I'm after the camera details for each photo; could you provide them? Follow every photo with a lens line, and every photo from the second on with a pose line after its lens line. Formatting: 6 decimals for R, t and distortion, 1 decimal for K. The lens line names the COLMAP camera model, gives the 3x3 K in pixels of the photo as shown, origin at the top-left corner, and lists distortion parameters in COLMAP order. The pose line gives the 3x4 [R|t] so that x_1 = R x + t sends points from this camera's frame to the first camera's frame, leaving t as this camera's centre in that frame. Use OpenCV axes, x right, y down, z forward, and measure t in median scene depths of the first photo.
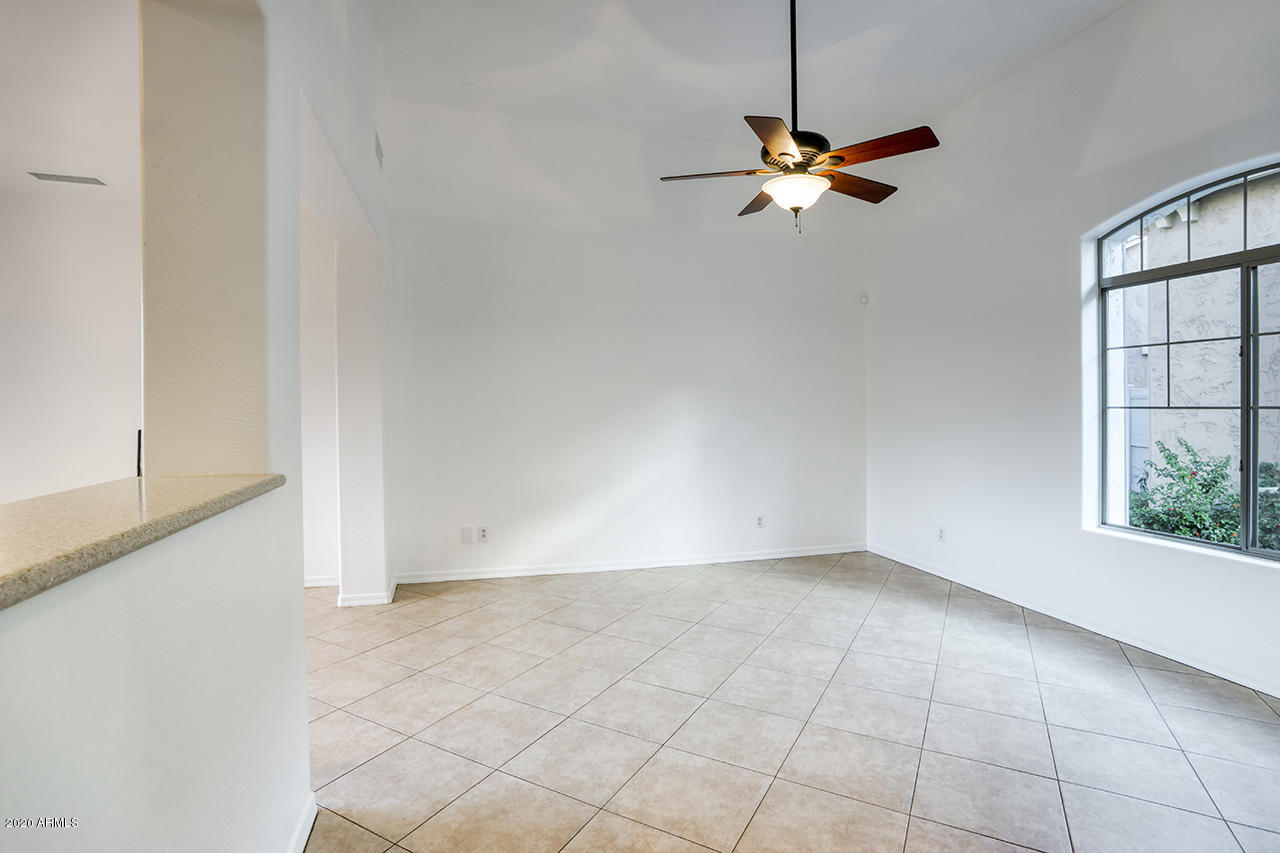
lens RADIAL K [[622.0, 0, 641.1], [0, 622.0, 447.8], [0, 0, 1]] dist [-0.019067, -0.000205]
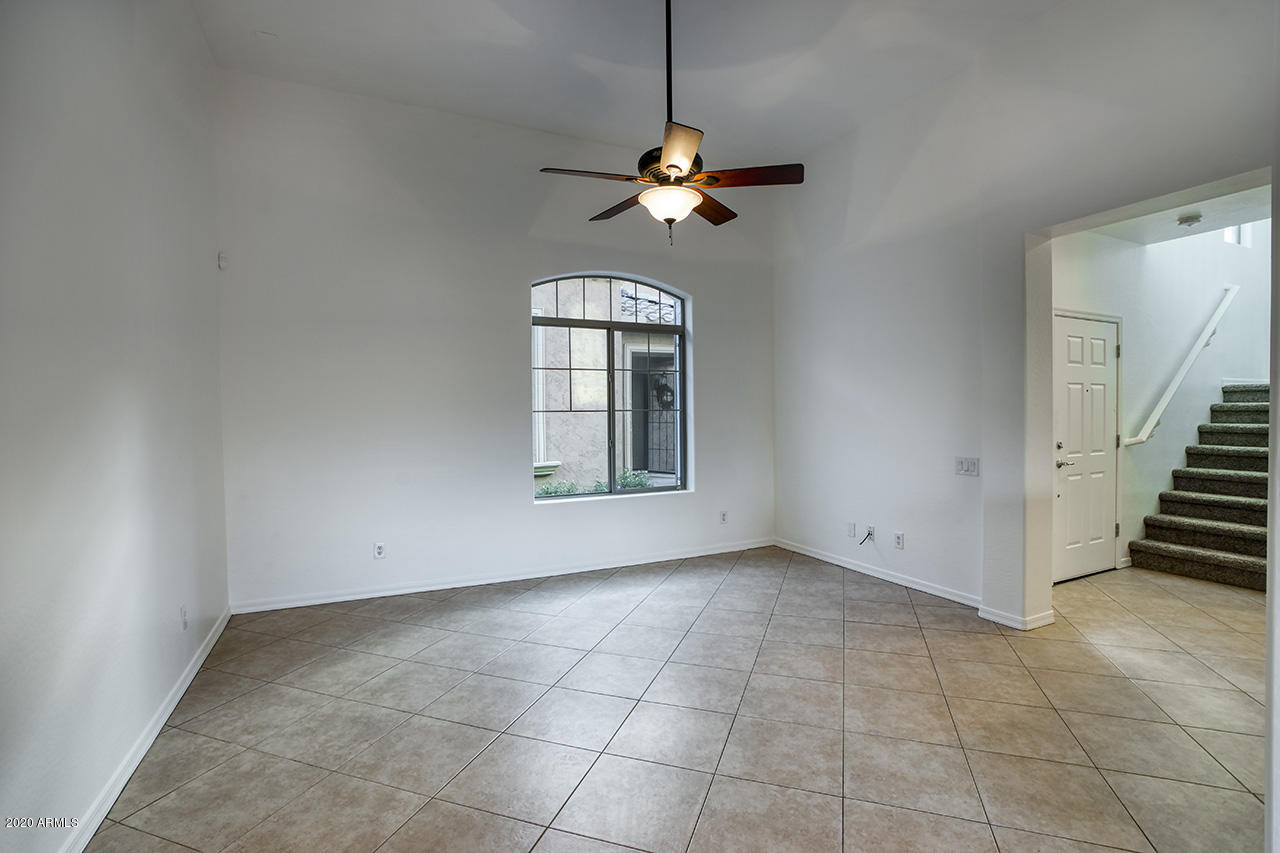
lens RADIAL K [[591.5, 0, 659.5], [0, 591.5, 427.0], [0, 0, 1]] dist [-0.063338, 0.021917]
pose [[-0.191799, -0.019518, 0.981240, -0.731046], [0.072935, 0.996754, 0.034083, -0.070008], [-0.978720, 0.078104, -0.189753, 1.250090]]
